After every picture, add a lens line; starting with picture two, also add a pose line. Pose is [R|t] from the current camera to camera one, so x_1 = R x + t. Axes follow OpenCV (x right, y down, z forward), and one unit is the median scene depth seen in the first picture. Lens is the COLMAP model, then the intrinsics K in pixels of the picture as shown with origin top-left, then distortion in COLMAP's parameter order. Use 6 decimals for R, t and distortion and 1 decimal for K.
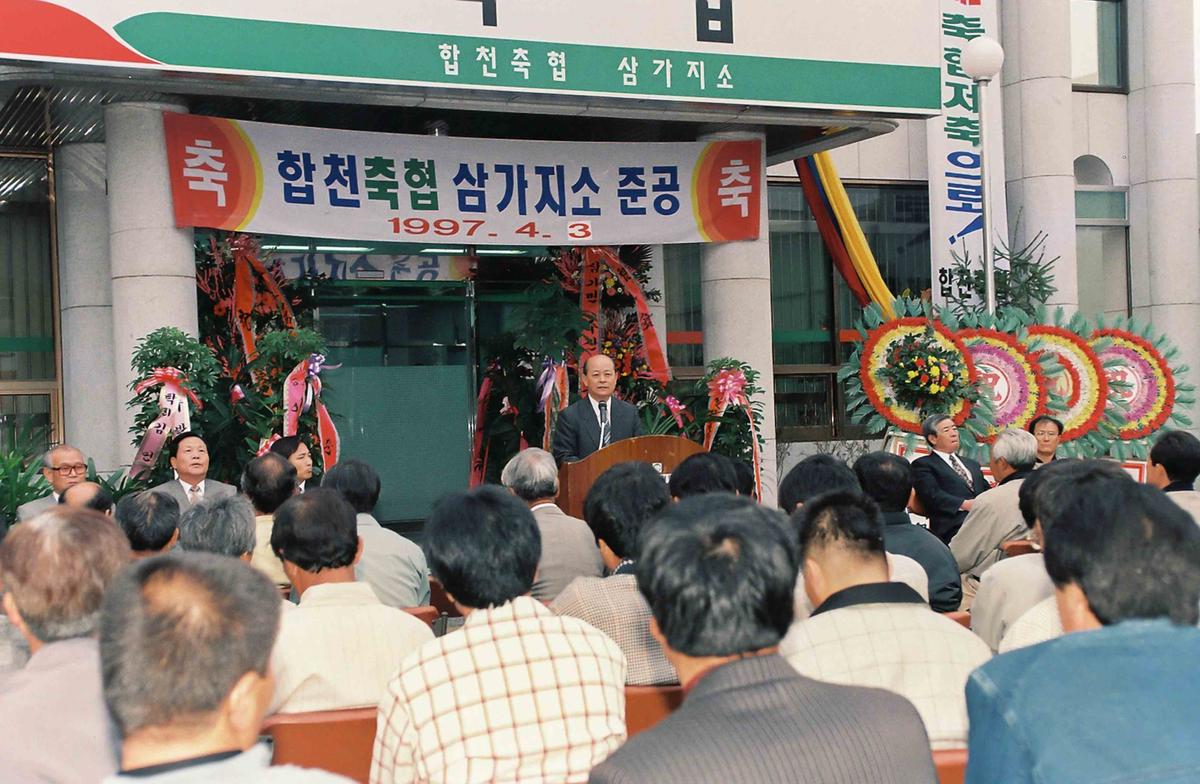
lens RADIAL K [[1569.8, 0, 589.7], [0, 1569.8, 394.3], [0, 0, 1]] dist [0.074748, -0.025160]
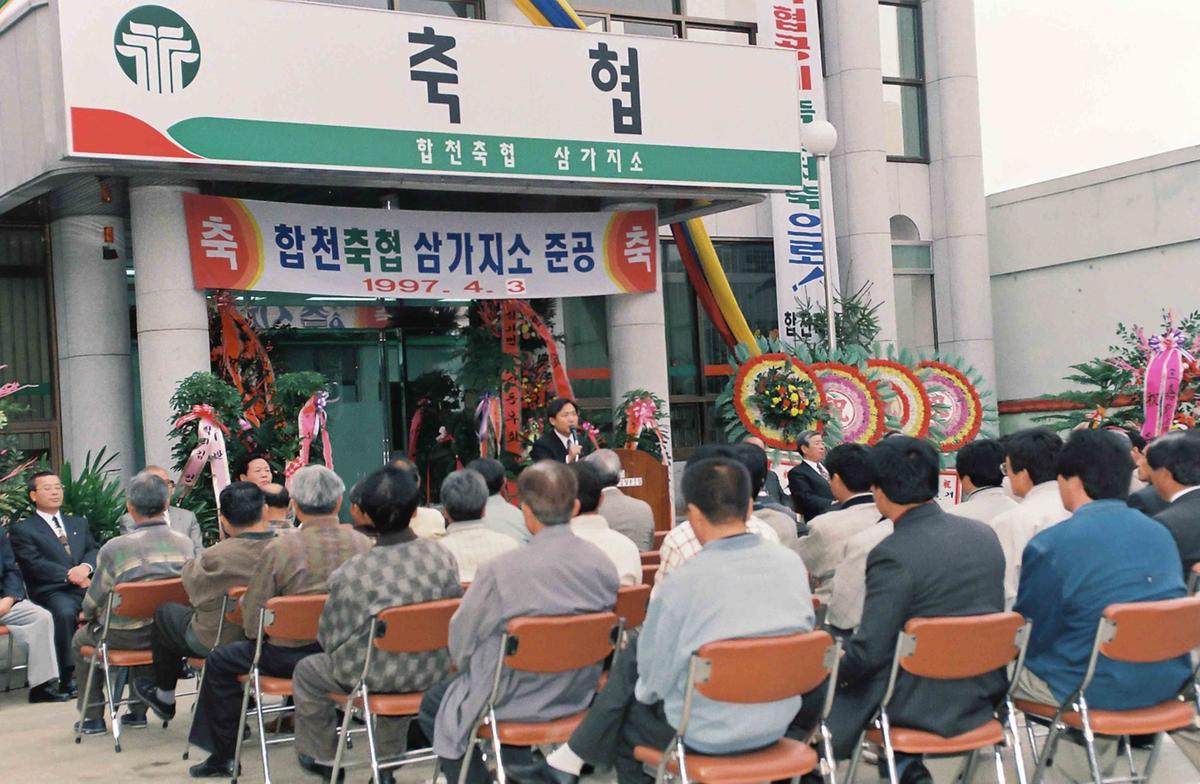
lens RADIAL K [[1494.8, 0, 586.6], [0, 1494.8, 393.2], [0, 0, 1]] dist [0.026819, 0.009742]
pose [[0.993509, -0.018301, 0.112272, -0.068455], [0.021118, 0.999490, -0.023951, 0.005792], [-0.111776, 0.026167, 0.993389, -0.122039]]
